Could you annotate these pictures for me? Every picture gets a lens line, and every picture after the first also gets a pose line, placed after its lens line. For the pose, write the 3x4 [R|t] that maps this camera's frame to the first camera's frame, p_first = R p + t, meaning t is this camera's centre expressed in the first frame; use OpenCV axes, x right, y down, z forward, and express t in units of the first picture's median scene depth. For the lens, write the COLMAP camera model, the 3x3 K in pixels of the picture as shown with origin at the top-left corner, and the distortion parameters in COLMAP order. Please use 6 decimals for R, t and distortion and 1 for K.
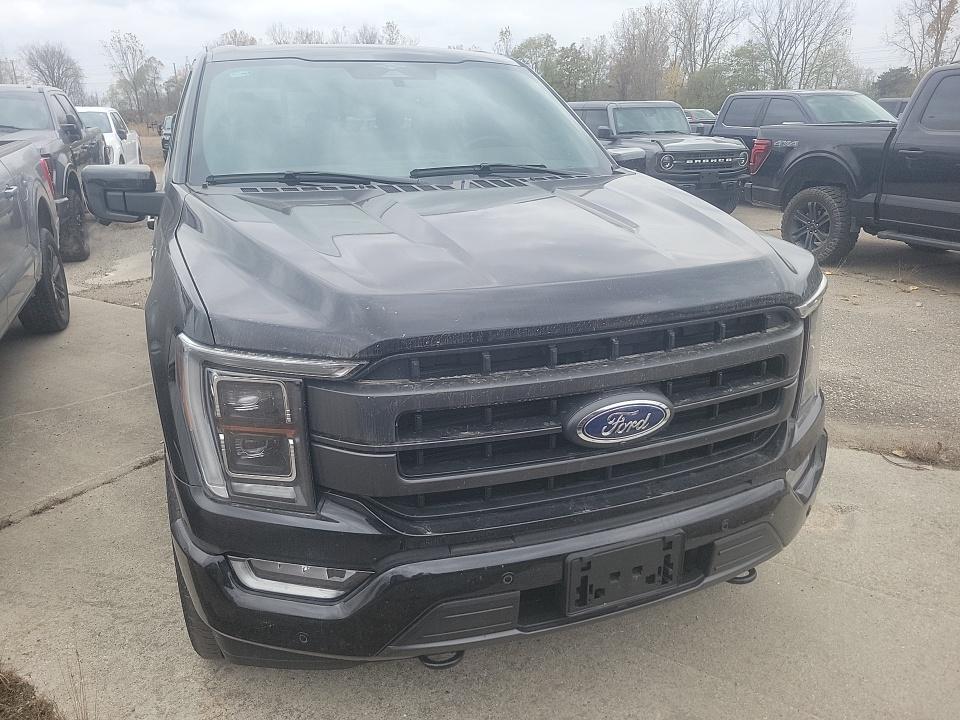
lens RADIAL K [[720.6, 0, 479.9], [0, 720.6, 388.7], [0, 0, 1]] dist [0.048544, -0.030040]
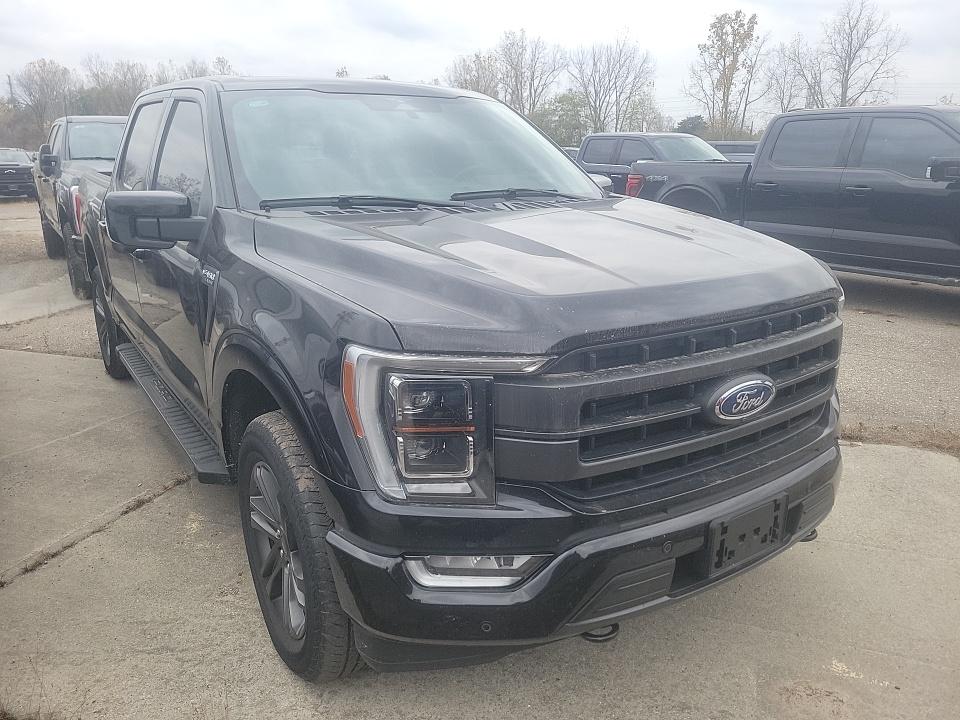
lens RADIAL K [[728.0, 0, 472.0], [0, 728.0, 375.4], [0, 0, 1]] dist [0.044391, -0.011276]
pose [[0.973996, -0.058053, 0.219000, -0.457462], [0.072592, 0.995619, -0.058931, 0.041647], [-0.214619, 0.073297, 0.973944, -0.047096]]
